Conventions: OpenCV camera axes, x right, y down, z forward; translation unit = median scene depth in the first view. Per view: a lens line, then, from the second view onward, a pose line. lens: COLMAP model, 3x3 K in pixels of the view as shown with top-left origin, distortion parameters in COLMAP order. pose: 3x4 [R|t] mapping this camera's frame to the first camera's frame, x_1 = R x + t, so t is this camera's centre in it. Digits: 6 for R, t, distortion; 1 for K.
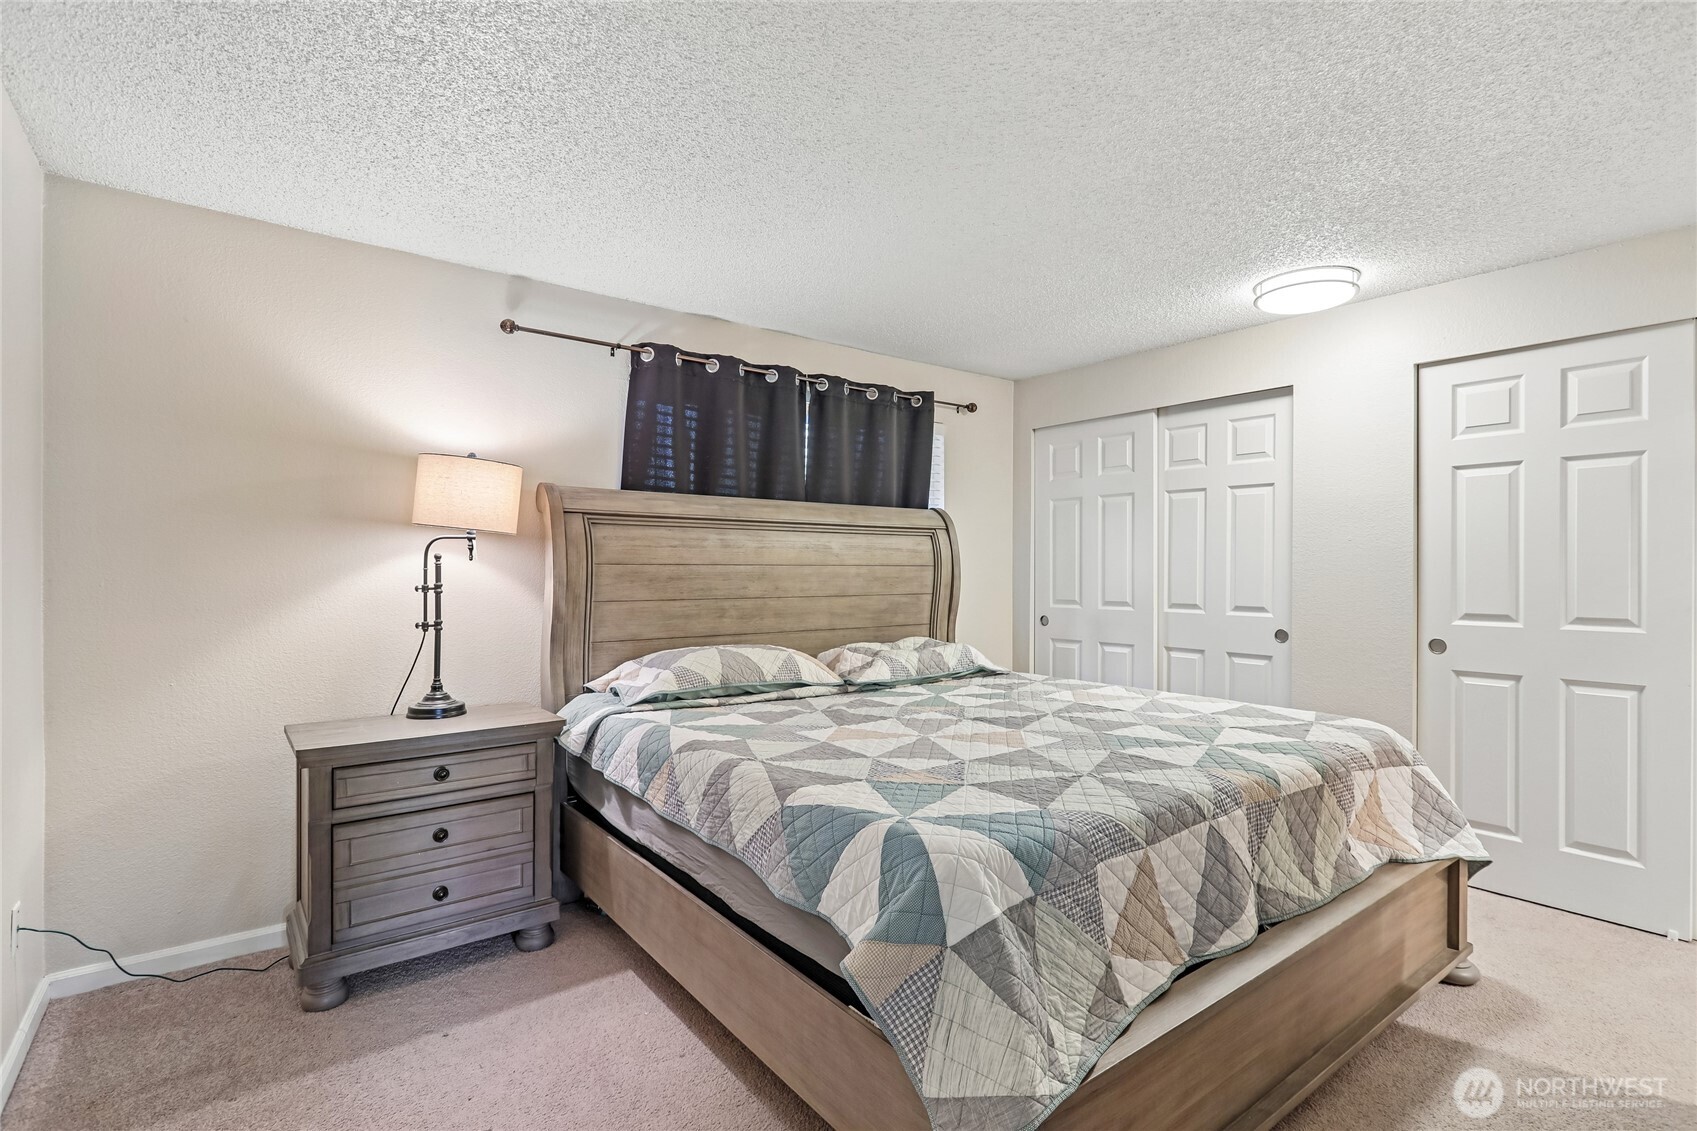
lens RADIAL K [[828.9, 0, 848.5], [0, 828.9, 565.5], [0, 0, 1]] dist [-0.001789, 0.001111]
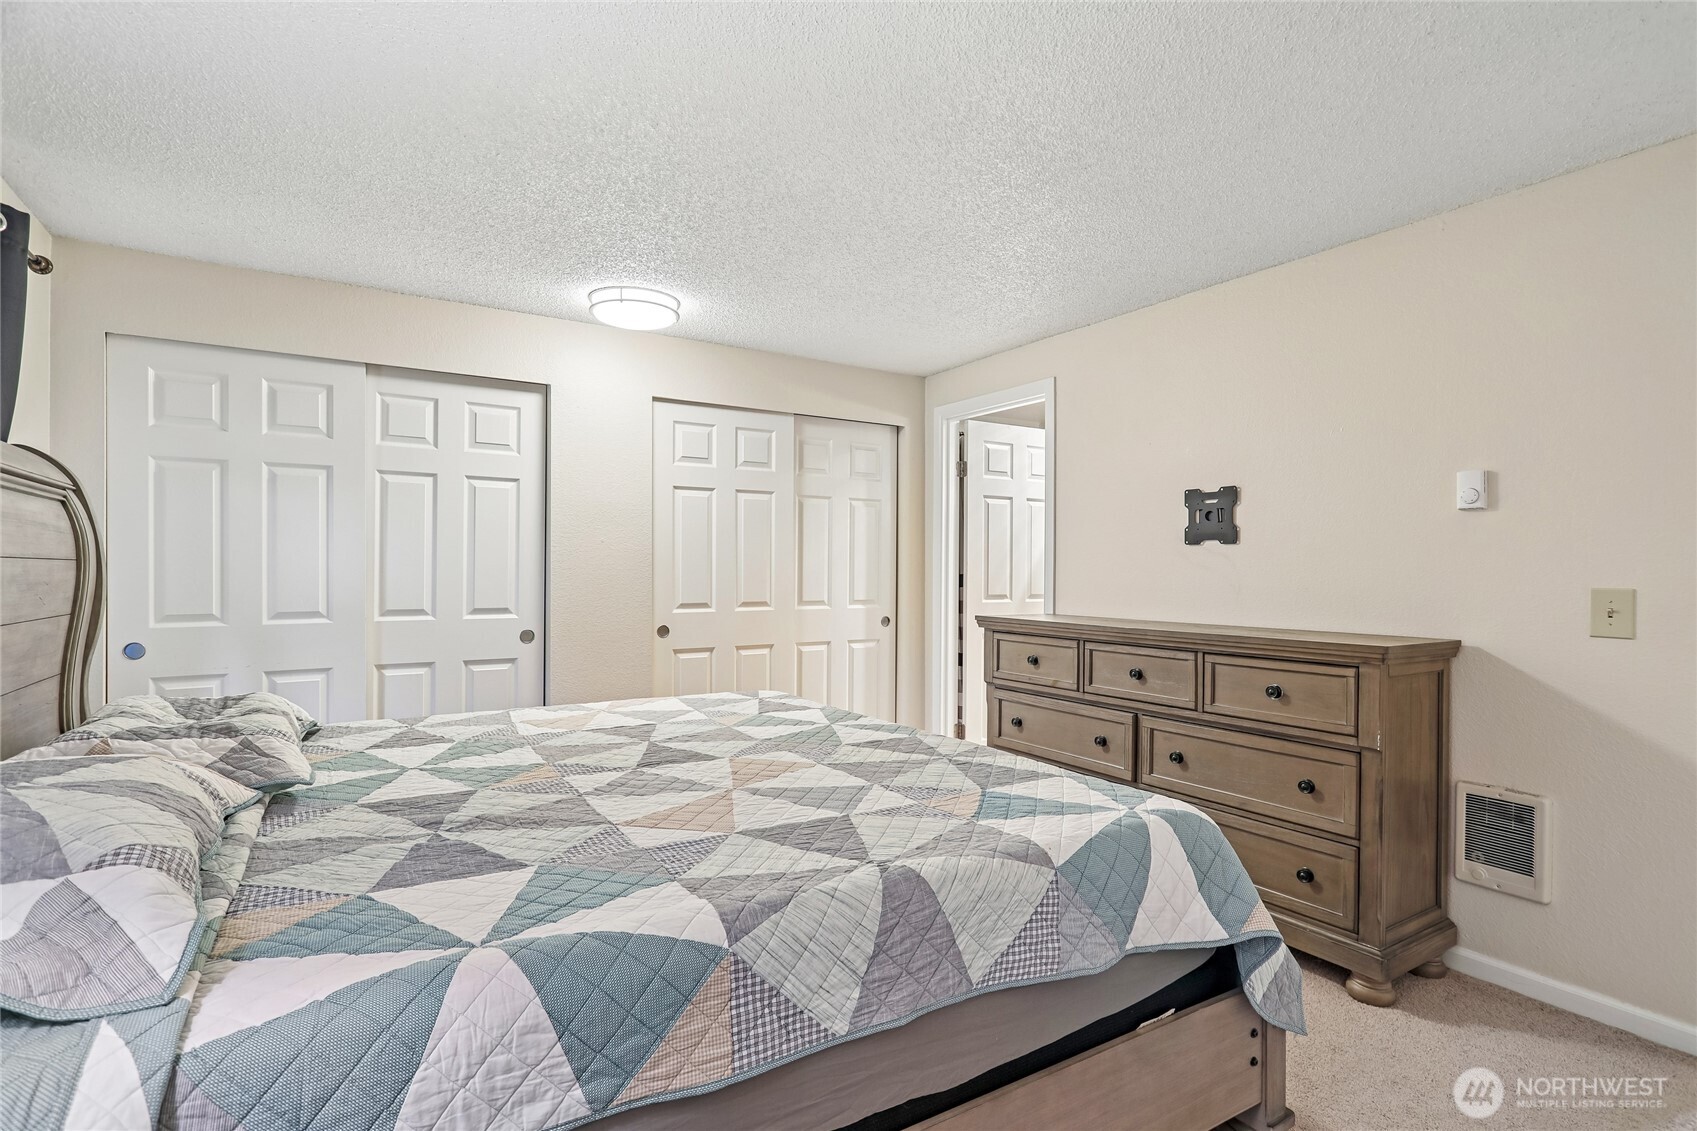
lens RADIAL K [[828.9, 0, 848.5], [0, 828.9, 565.5], [0, 0, 1]] dist [-0.001789, 0.001111]
pose [[0.086703, 0.005708, 0.996218, -0.400453], [-0.005429, 0.999971, -0.005257, 0.004247], [-0.996219, -0.004953, 0.086731, 0.514546]]
